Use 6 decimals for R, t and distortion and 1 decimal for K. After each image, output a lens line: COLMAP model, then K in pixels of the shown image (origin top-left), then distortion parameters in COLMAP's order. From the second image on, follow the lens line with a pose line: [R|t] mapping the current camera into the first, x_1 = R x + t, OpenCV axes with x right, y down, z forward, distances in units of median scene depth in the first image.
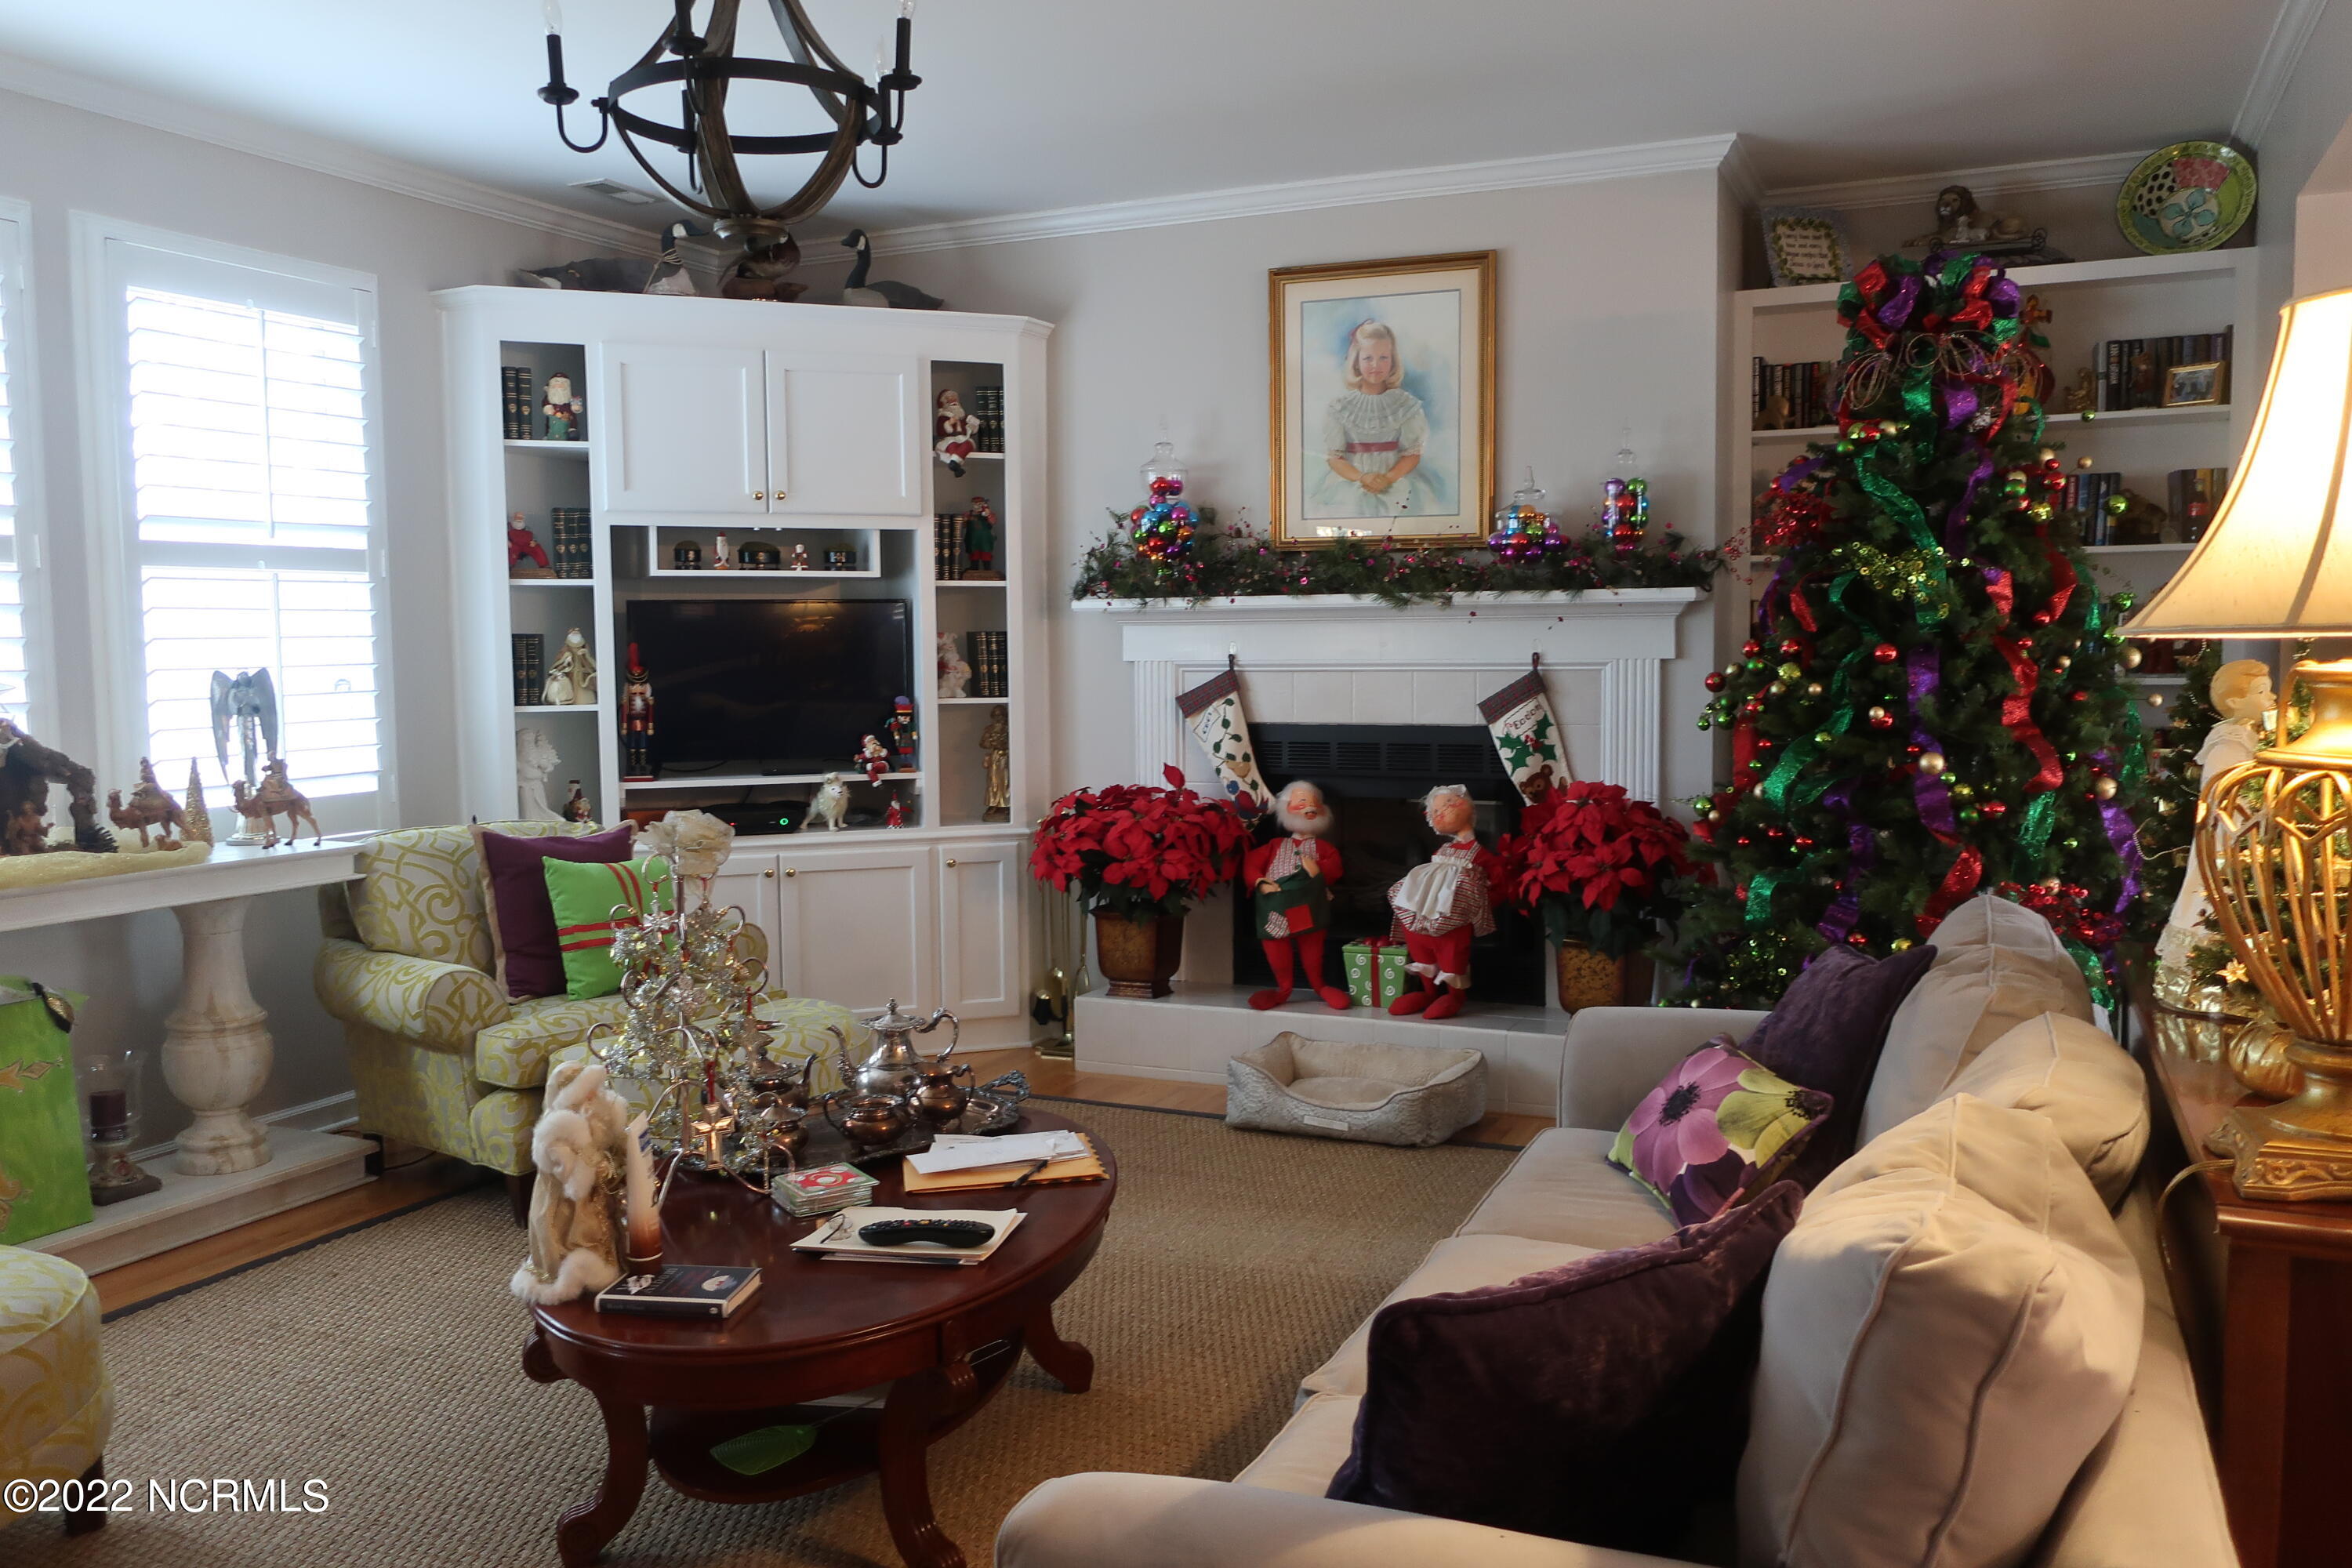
lens RADIAL K [[1865.9, 0, 1176.0], [0, 1865.9, 784.0], [0, 0, 1]] dist [-0.004421, -0.002344]
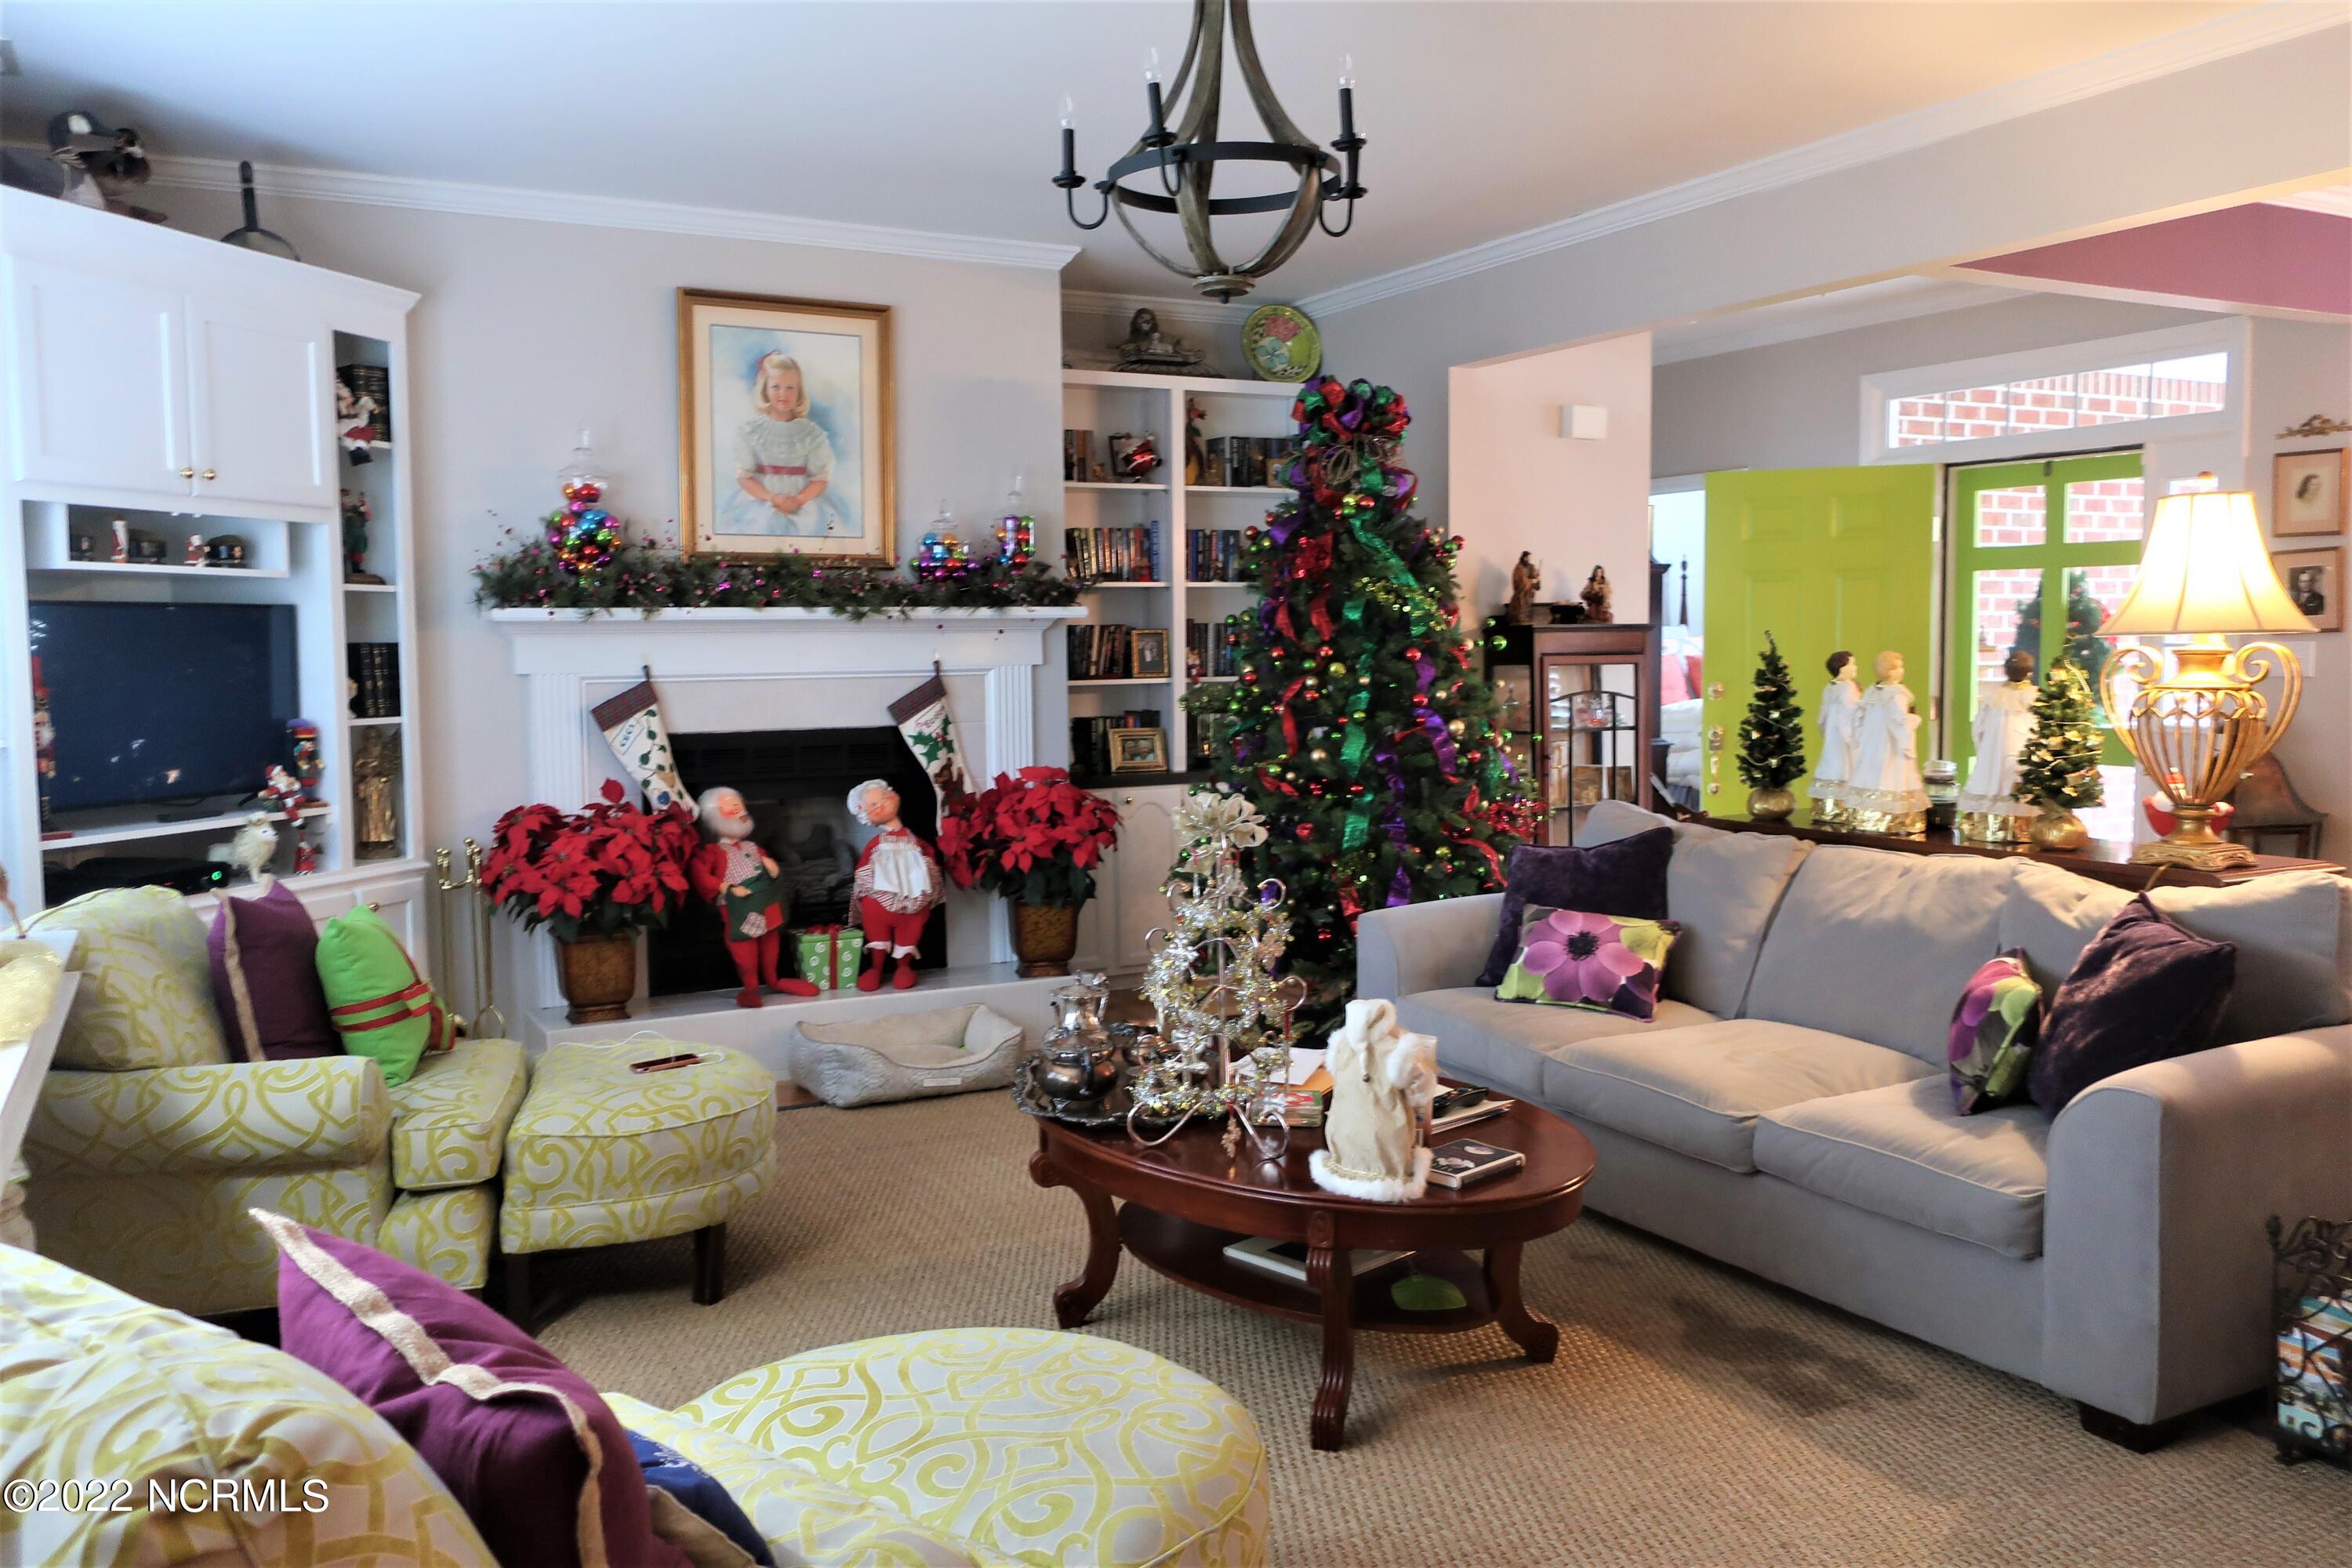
lens RADIAL K [[1865.9, 0, 1176.0], [0, 1865.9, 784.0], [0, 0, 1]] dist [-0.004421, -0.002344]
pose [[0.603838, -0.058111, 0.794986, -0.623658], [0.068345, 0.997441, 0.020997, -0.008318], [-0.794172, 0.041654, 0.606264, 0.181585]]
